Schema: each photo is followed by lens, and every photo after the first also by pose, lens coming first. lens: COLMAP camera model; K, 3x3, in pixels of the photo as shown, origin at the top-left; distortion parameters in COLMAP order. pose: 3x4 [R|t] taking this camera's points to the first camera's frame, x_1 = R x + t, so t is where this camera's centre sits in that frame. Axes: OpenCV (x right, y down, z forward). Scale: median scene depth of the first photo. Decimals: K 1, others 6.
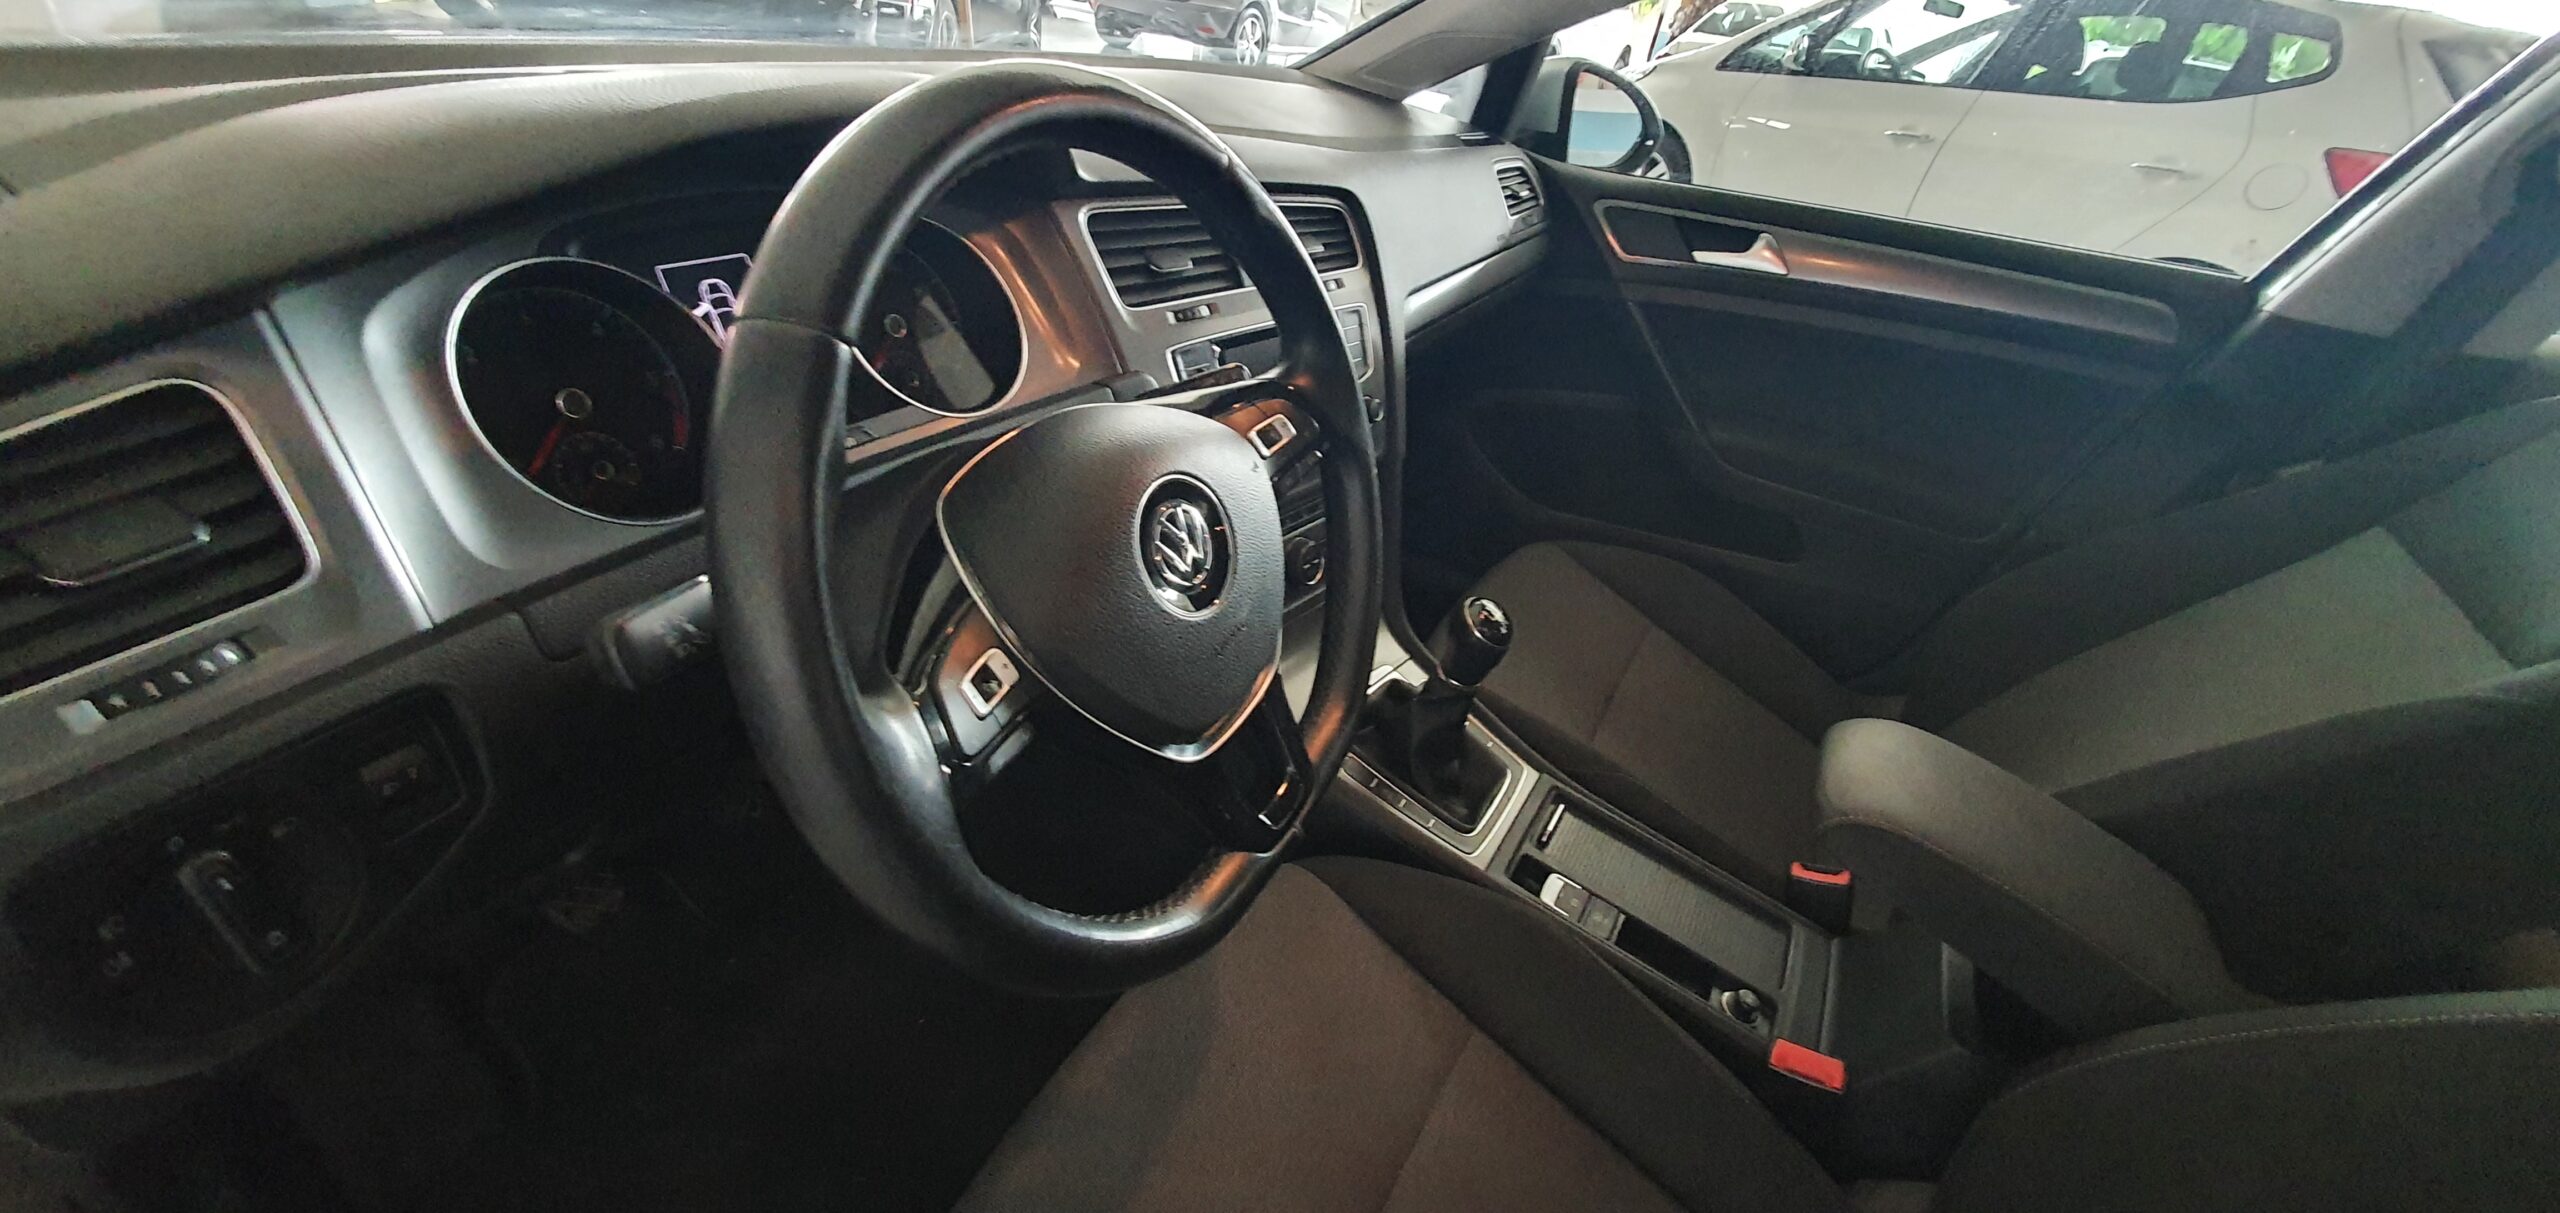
lens RADIAL K [[1008.6, 0, 1261.5], [0, 1008.6, 607.1], [0, 0, 1]] dist [-0.000893, -0.000150]
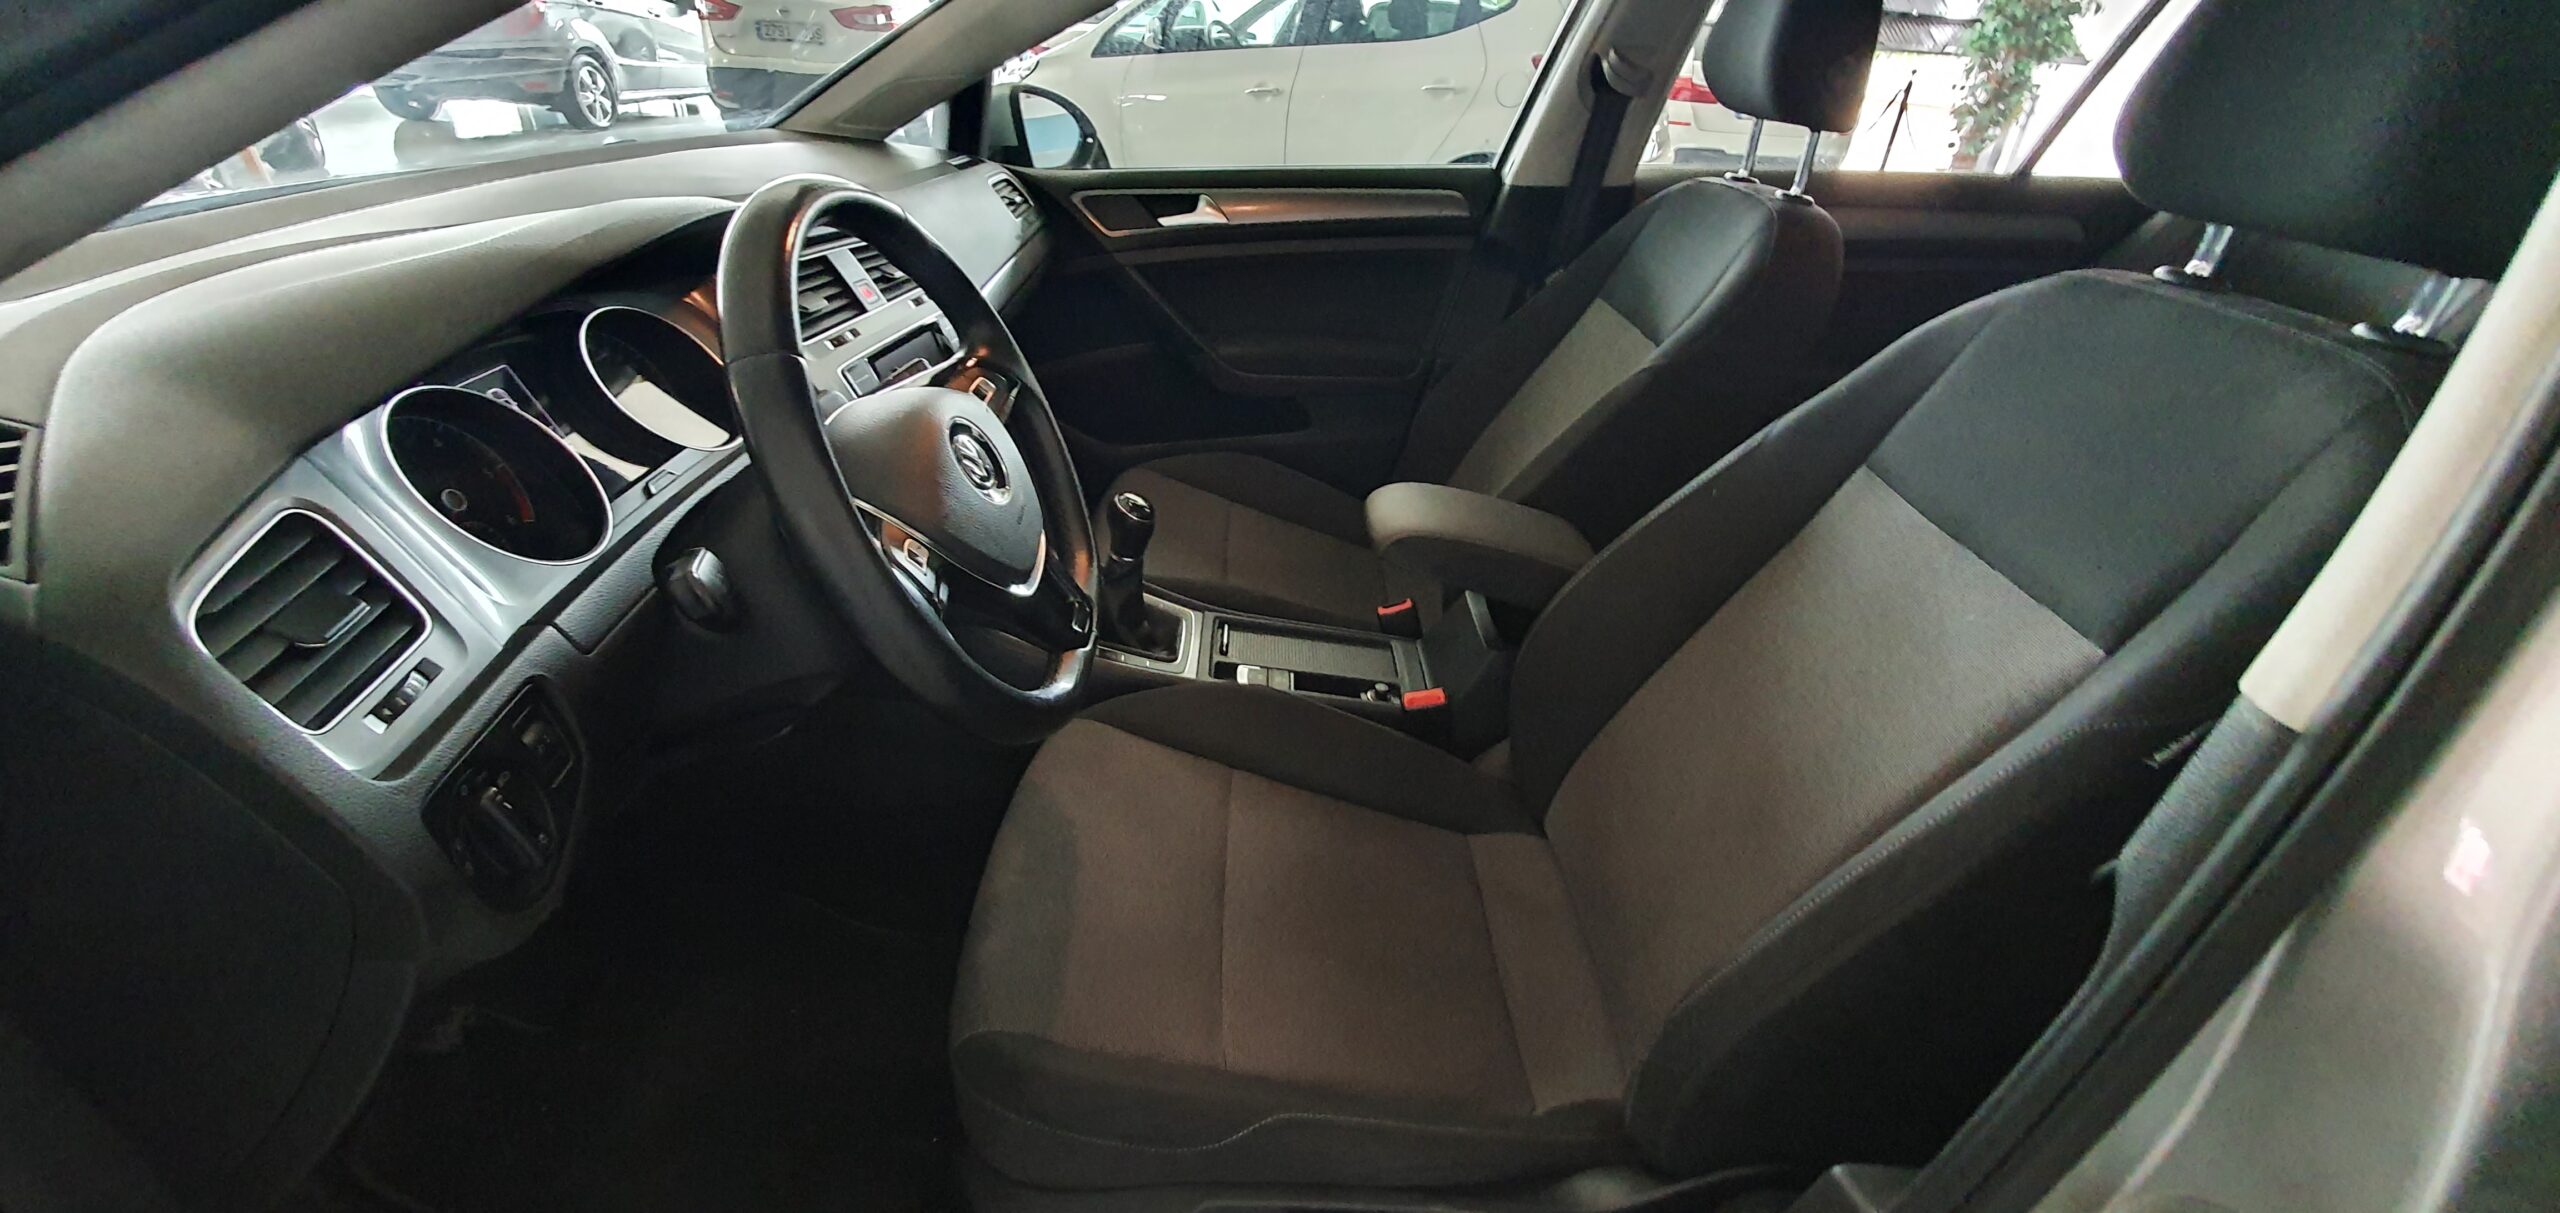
lens RADIAL K [[1008.6, 0, 1261.5], [0, 1008.6, 607.1], [0, 0, 1]] dist [-0.000893, -0.000150]
pose [[0.855509, -0.341534, 0.389177, -0.153710], [0.342426, 0.936969, 0.069526, 0.078242], [-0.388392, 0.073784, 0.918535, -0.228869]]
